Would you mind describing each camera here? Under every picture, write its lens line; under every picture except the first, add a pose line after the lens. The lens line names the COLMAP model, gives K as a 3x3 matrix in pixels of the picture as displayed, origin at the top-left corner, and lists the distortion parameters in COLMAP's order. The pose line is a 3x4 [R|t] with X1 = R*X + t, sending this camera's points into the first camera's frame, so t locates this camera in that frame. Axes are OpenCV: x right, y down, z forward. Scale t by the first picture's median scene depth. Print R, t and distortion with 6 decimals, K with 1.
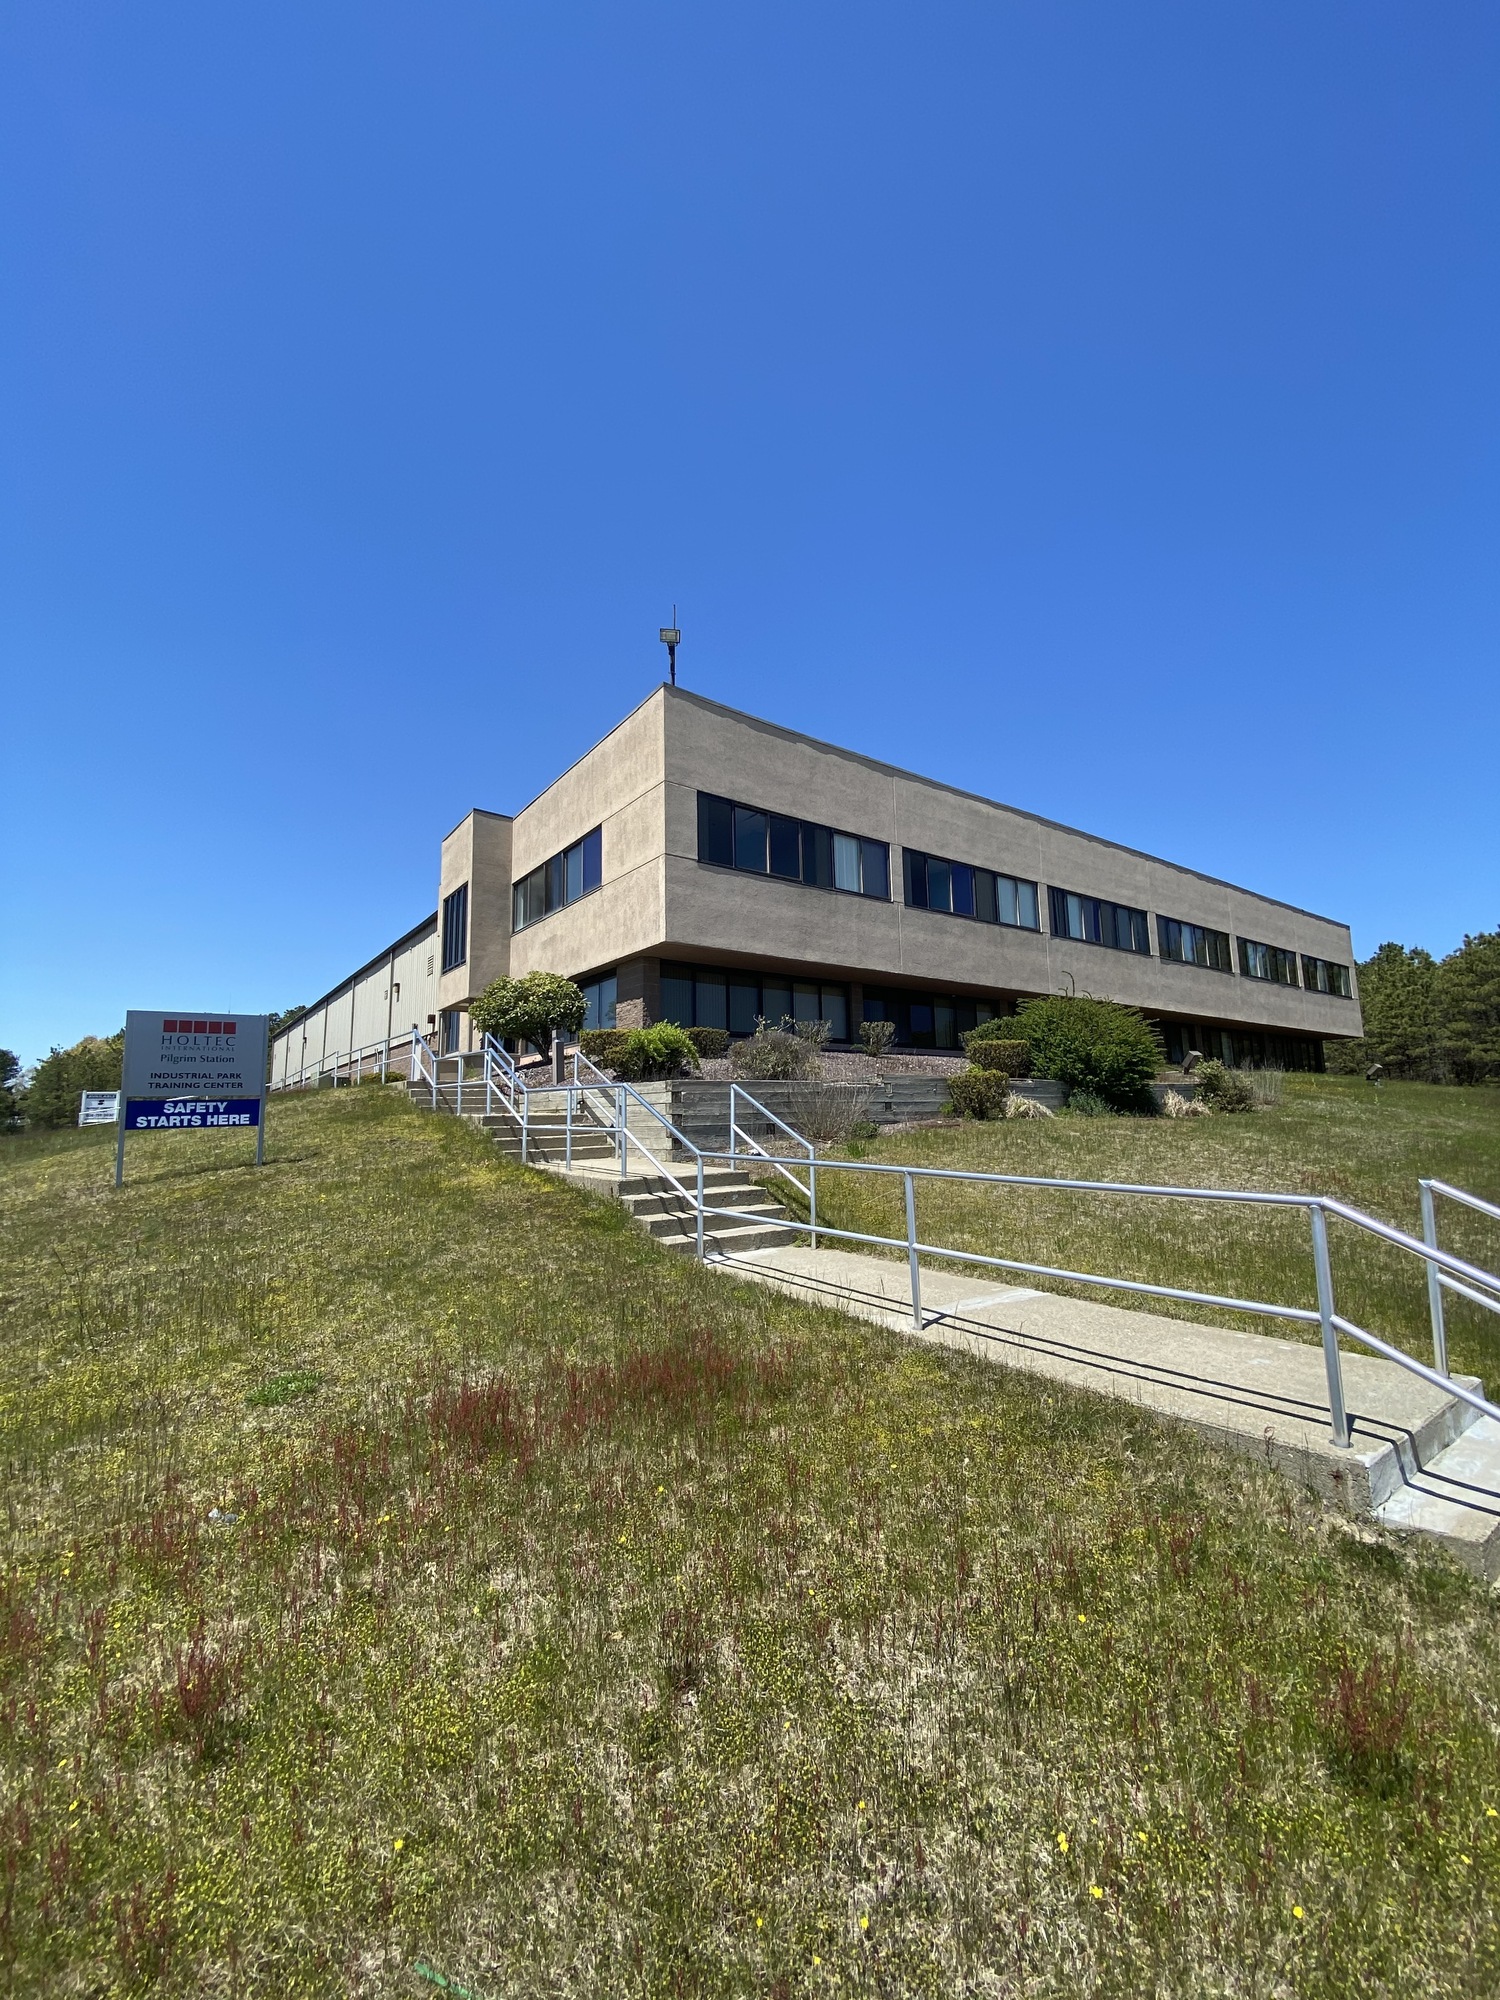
lens RADIAL K [[813.6, 0, 769.1], [0, 813.6, 1012.8], [0, 0, 1]] dist [-0.016957, -0.000495]
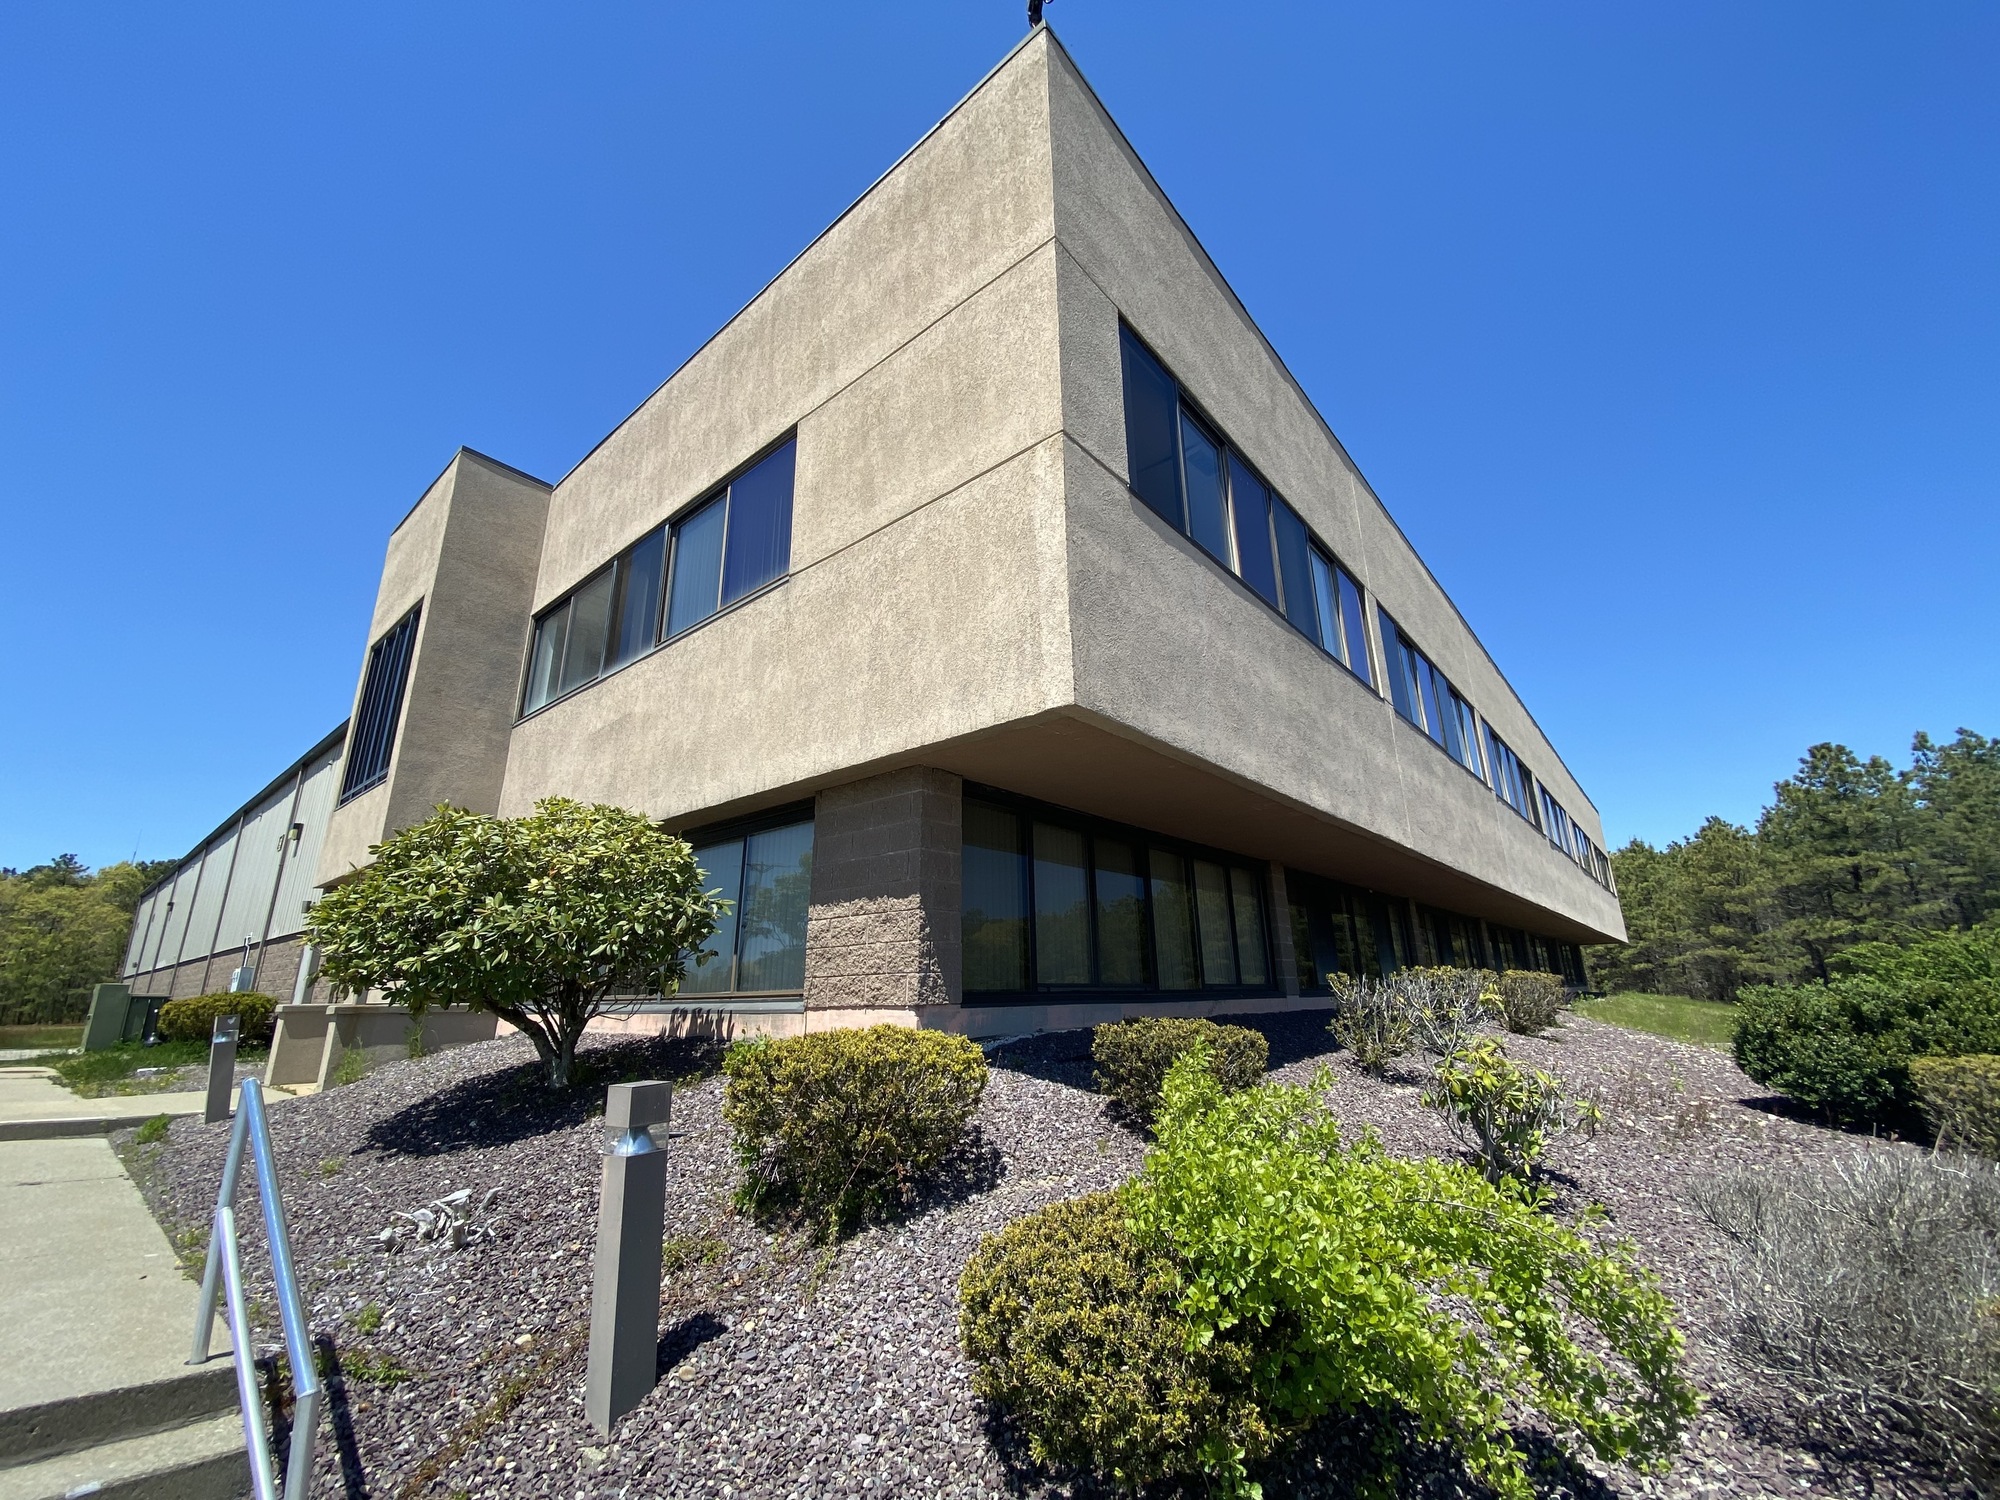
lens RADIAL K [[813.6, 0, 999.0], [0, 813.6, 739.2], [0, 0, 1]] dist [-0.016957, -0.000495]
pose [[0.977030, 0.067936, 0.201981, -0.164901], [-0.032138, 0.983956, -0.175494, -0.020382], [-0.210662, 0.164972, 0.963538, 0.580734]]
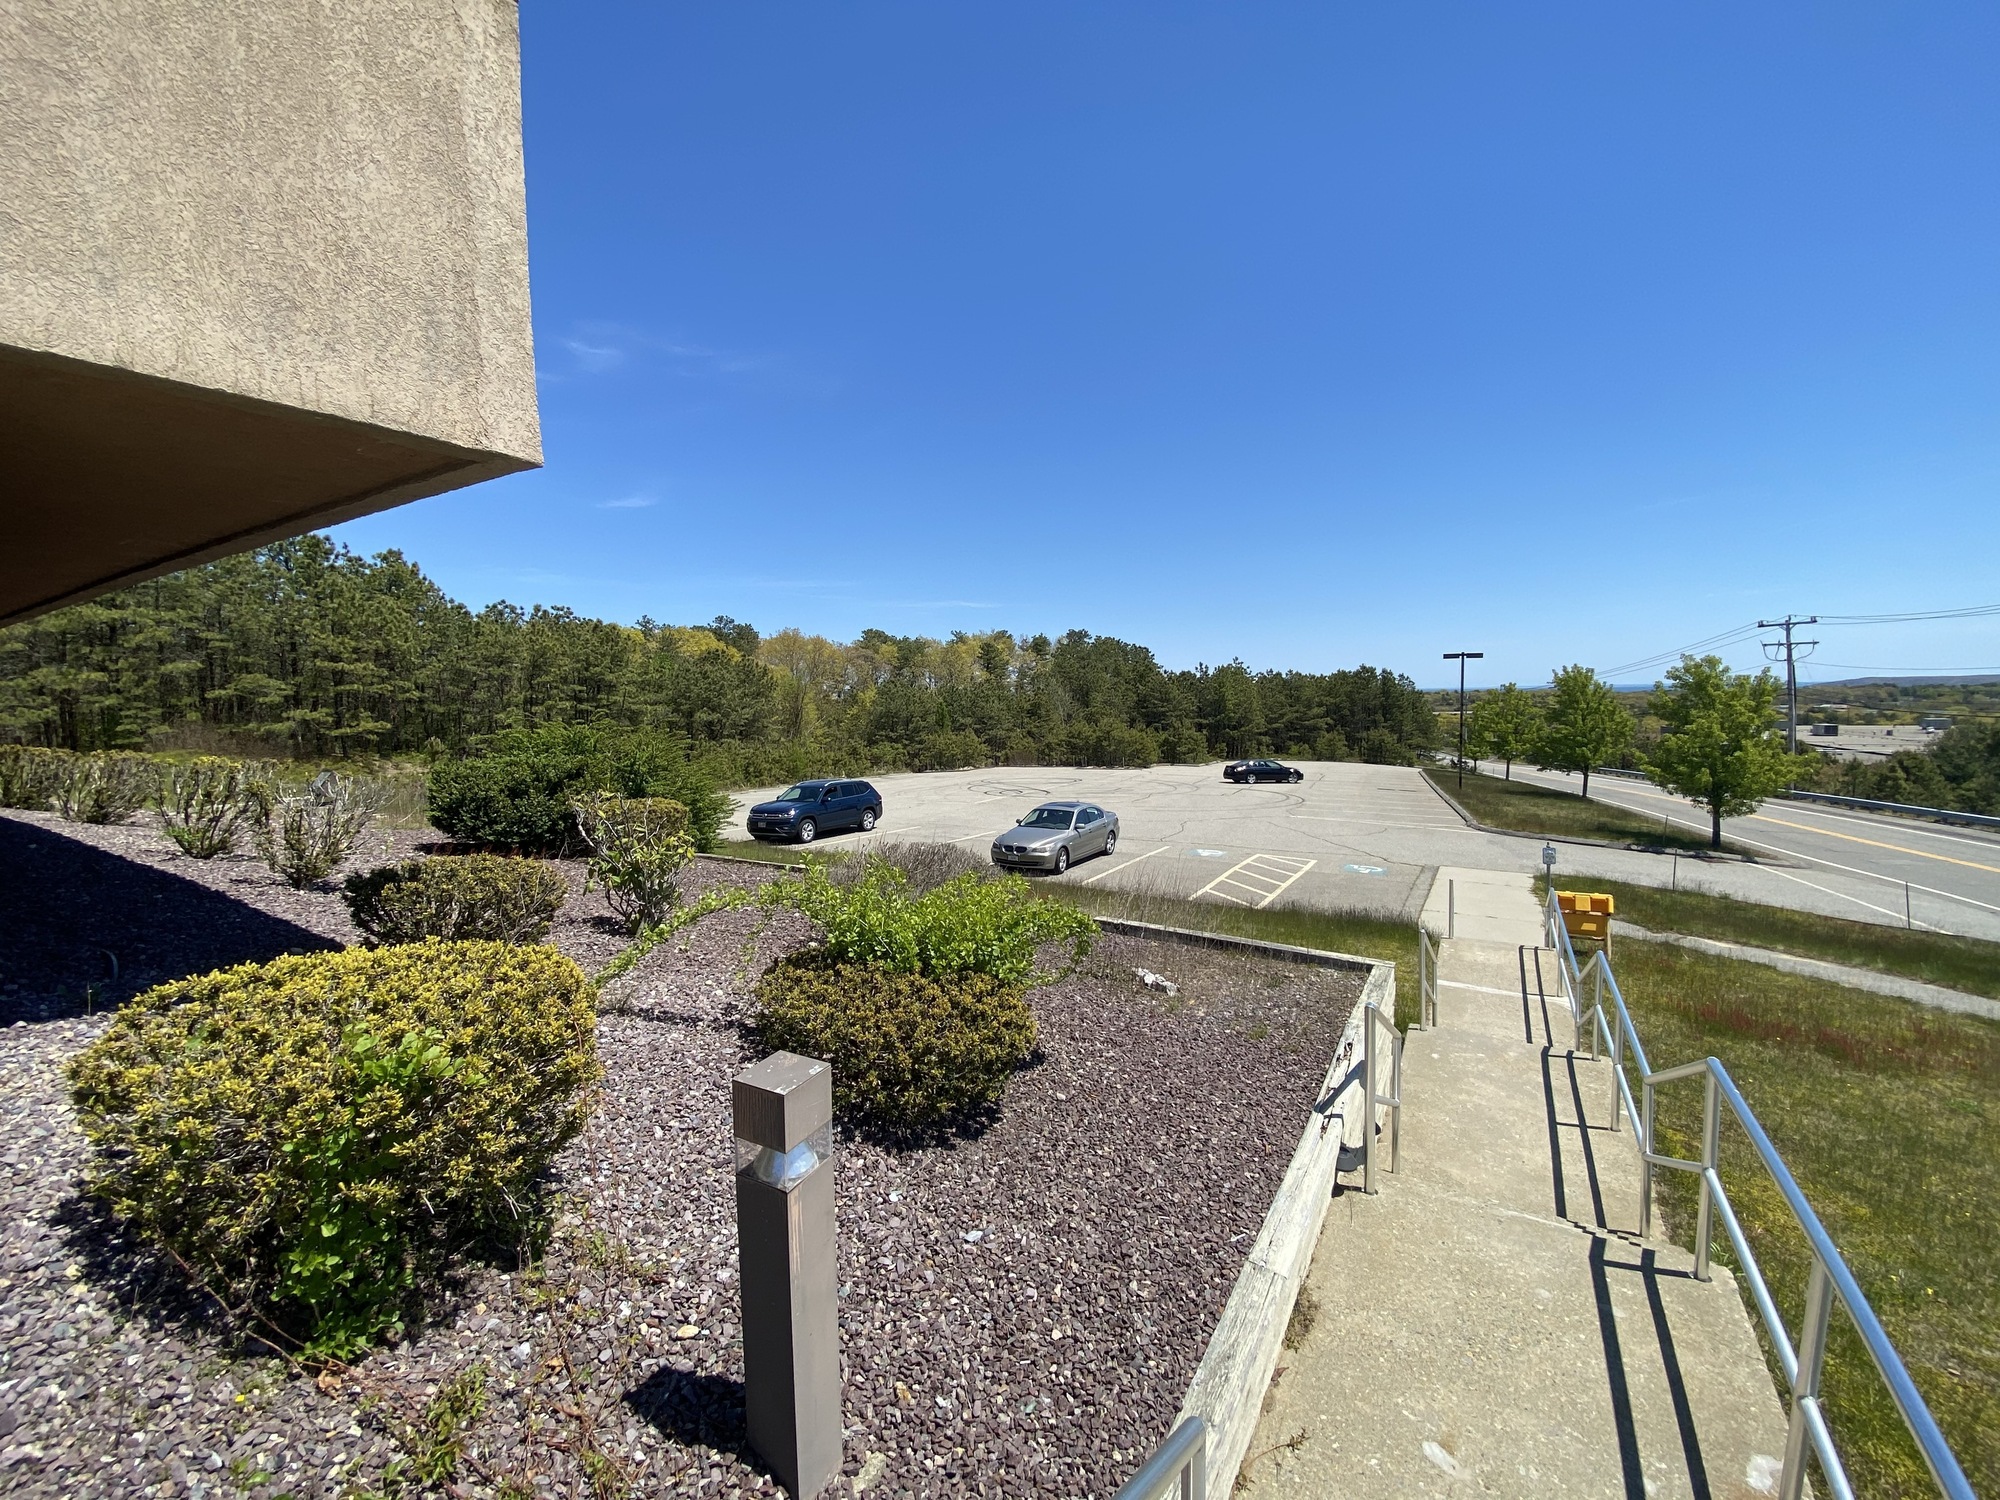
lens RADIAL K [[813.6, 0, 999.0], [0, 813.6, 739.2], [0, 0, 1]] dist [-0.016957, -0.000495]
pose [[-0.370198, -0.028019, 0.928530, -0.283819], [-0.094443, 0.995501, -0.007613, -0.022976], [-0.924140, -0.090511, -0.371179, 0.760348]]
